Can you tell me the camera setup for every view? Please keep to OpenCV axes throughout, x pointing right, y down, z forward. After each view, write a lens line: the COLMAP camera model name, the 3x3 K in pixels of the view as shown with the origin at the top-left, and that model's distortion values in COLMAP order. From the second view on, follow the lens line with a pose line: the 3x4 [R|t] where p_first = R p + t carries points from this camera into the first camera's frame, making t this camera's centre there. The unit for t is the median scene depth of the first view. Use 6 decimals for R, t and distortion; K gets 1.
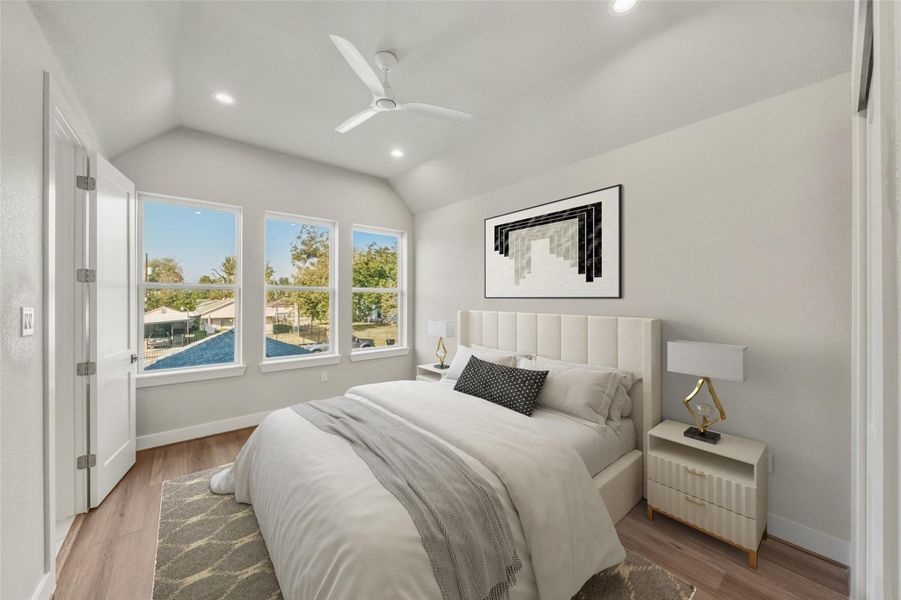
lens RADIAL K [[313.1, 0, 451.1], [0, 313.1, 300.1], [0, 0, 1]] dist [0.000427, -0.000246]
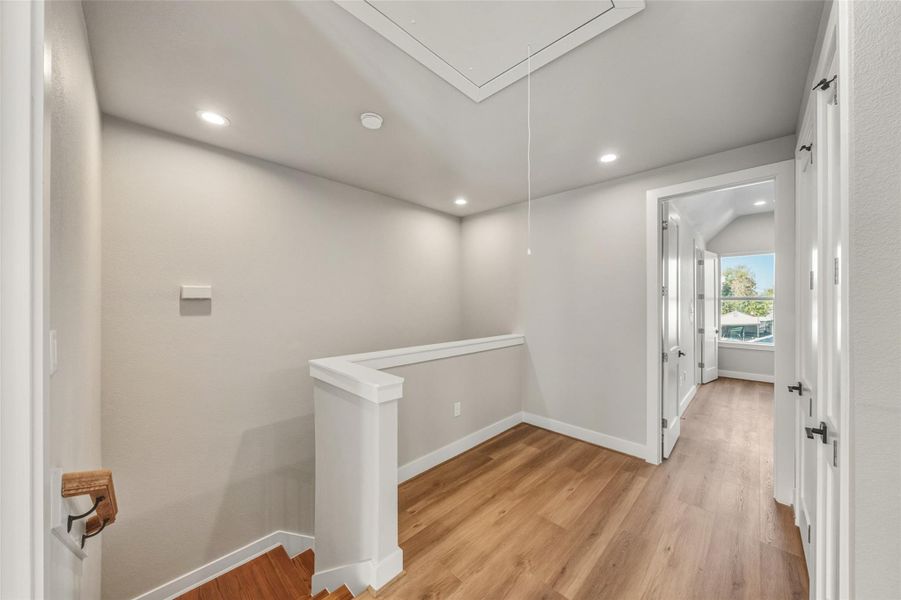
lens RADIAL K [[313.1, 0, 451.7], [0, 313.1, 302.9], [0, 0, 1]] dist [0.000427, -0.000246]
pose [[0.089939, -0.000607, -0.995947, 0.115606], [-0.006287, 0.999980, -0.001177, -0.000494], [0.995927, 0.006367, 0.089933, -0.120833]]
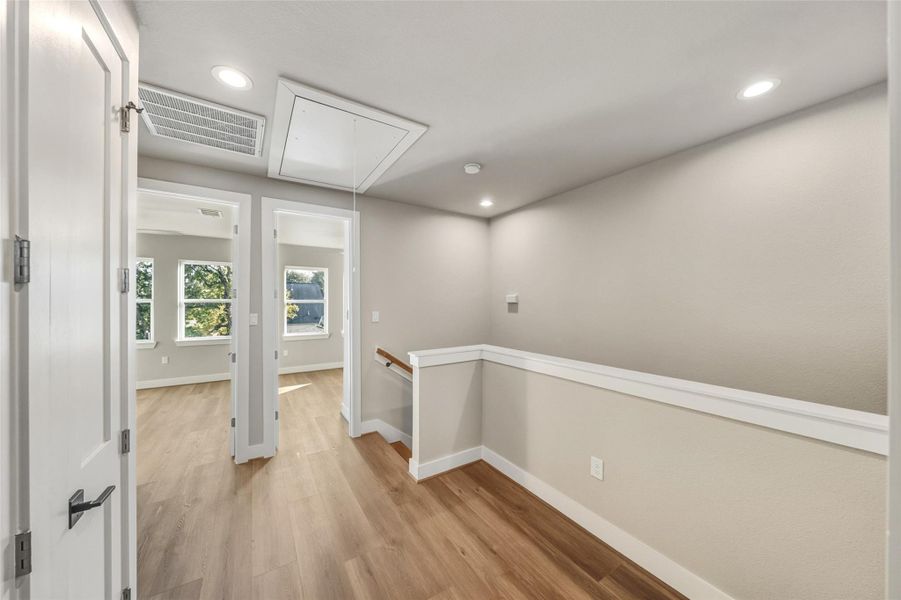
lens RADIAL K [[313.1, 0, 452.0], [0, 313.1, 304.0], [0, 0, 1]] dist [0.000427, -0.000246]
pose [[-0.989824, 0.006133, 0.142163, -0.224103], [0.007095, 0.999955, 0.006264, -0.005975], [-0.142118, 0.007209, -0.989823, 0.227232]]
